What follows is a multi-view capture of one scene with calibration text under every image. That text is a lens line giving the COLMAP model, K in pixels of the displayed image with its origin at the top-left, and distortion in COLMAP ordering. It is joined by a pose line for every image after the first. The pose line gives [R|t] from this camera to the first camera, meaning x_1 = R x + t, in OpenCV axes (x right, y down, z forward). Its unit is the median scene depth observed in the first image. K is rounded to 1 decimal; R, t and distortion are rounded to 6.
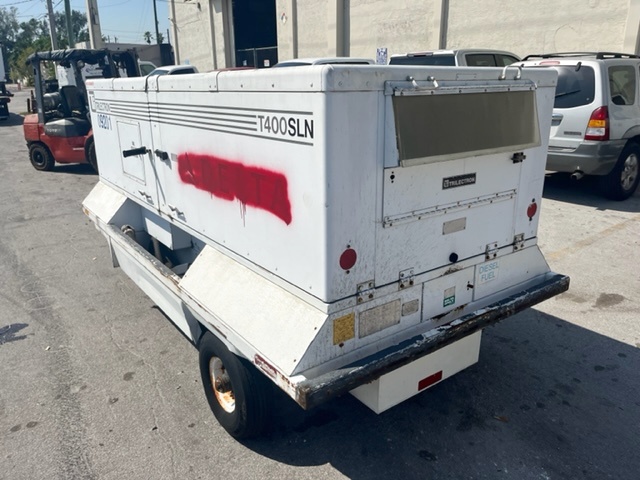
lens RADIAL K [[490.3, 0, 320.2], [0, 490.3, 236.0], [0, 0, 1]] dist [0.005109, -0.001319]
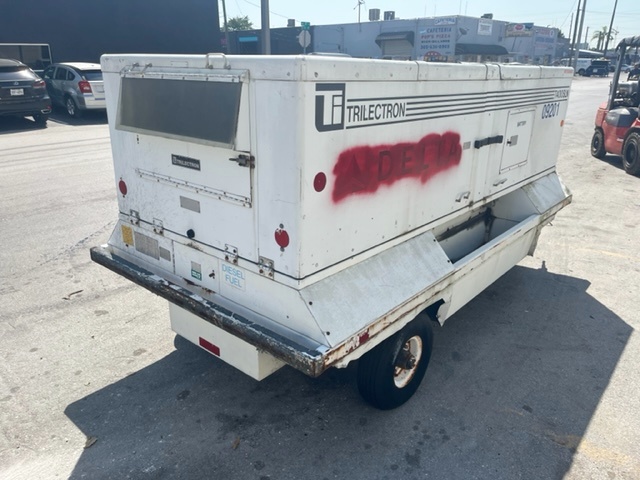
lens RADIAL K [[490.3, 0, 319.4], [0, 490.3, 241.0], [0, 0, 1]] dist [0.005109, -0.001319]
pose [[0.233004, 0.339522, -0.911282, 1.283561], [-0.307091, 0.914814, 0.262318, -0.301206], [0.922716, 0.218725, 0.317419, 0.890705]]
